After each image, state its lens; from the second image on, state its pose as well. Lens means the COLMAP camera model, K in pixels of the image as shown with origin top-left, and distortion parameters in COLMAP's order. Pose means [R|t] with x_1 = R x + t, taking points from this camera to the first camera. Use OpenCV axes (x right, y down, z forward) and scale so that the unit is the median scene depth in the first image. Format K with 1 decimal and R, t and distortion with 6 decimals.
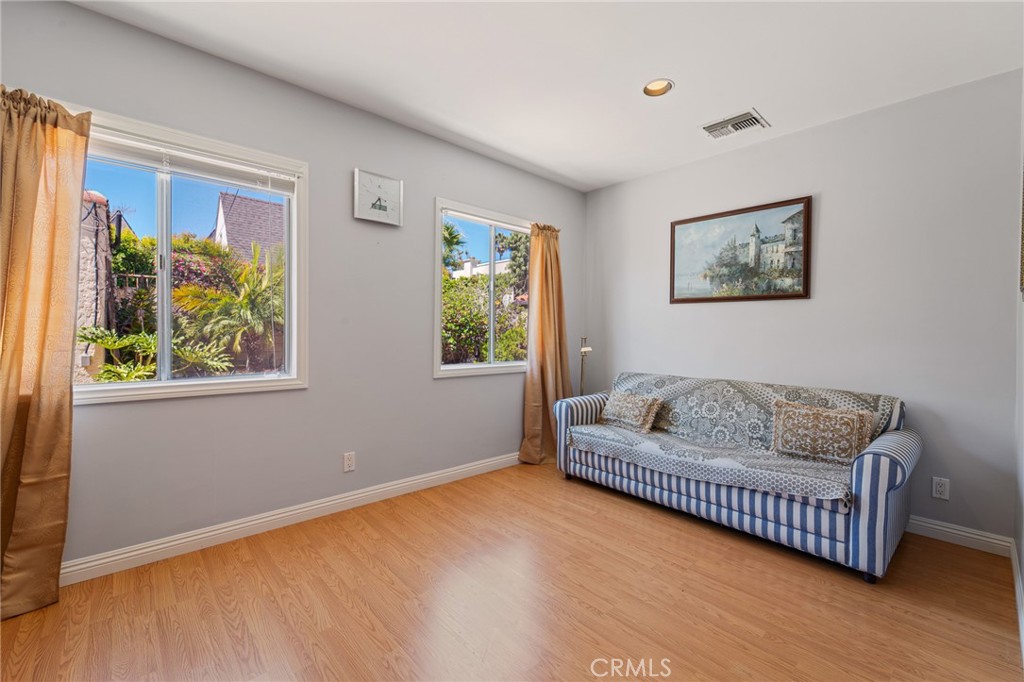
lens RADIAL K [[414.2, 0, 511.7], [0, 414.2, 334.0], [0, 0, 1]] dist [0.003132, -0.000665]
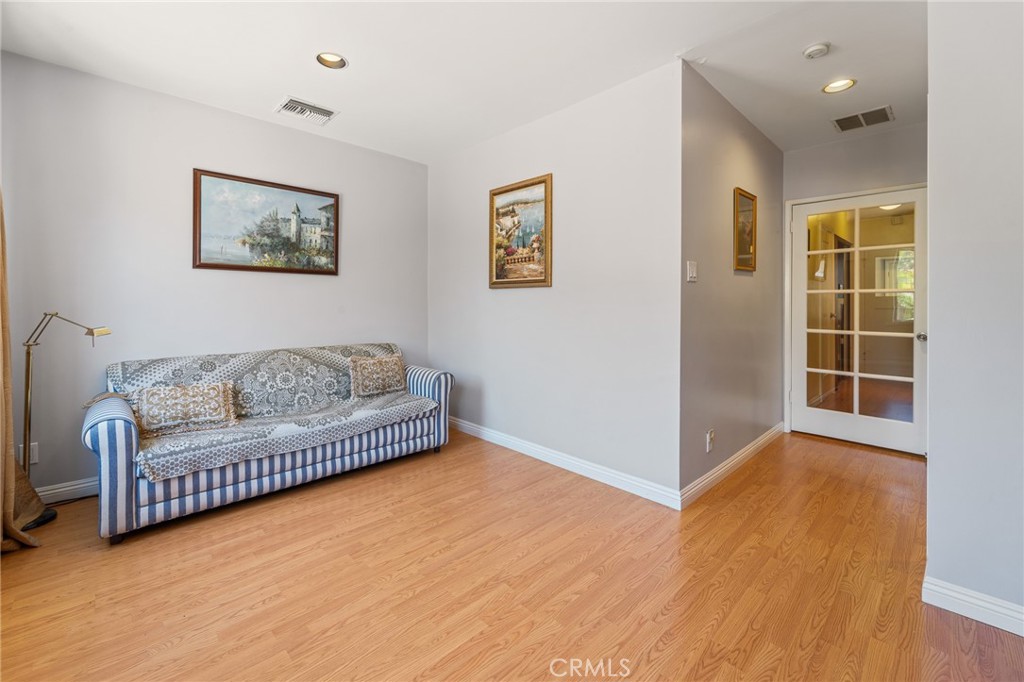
lens RADIAL K [[414.2, 0, 508.5], [0, 414.2, 300.8], [0, 0, 1]] dist [0.003132, -0.000665]
pose [[0.007140, -0.010240, 0.999922, -0.518469], [0.000564, 0.999947, 0.010236, -0.019871], [-0.999974, 0.000491, 0.007145, 0.447361]]
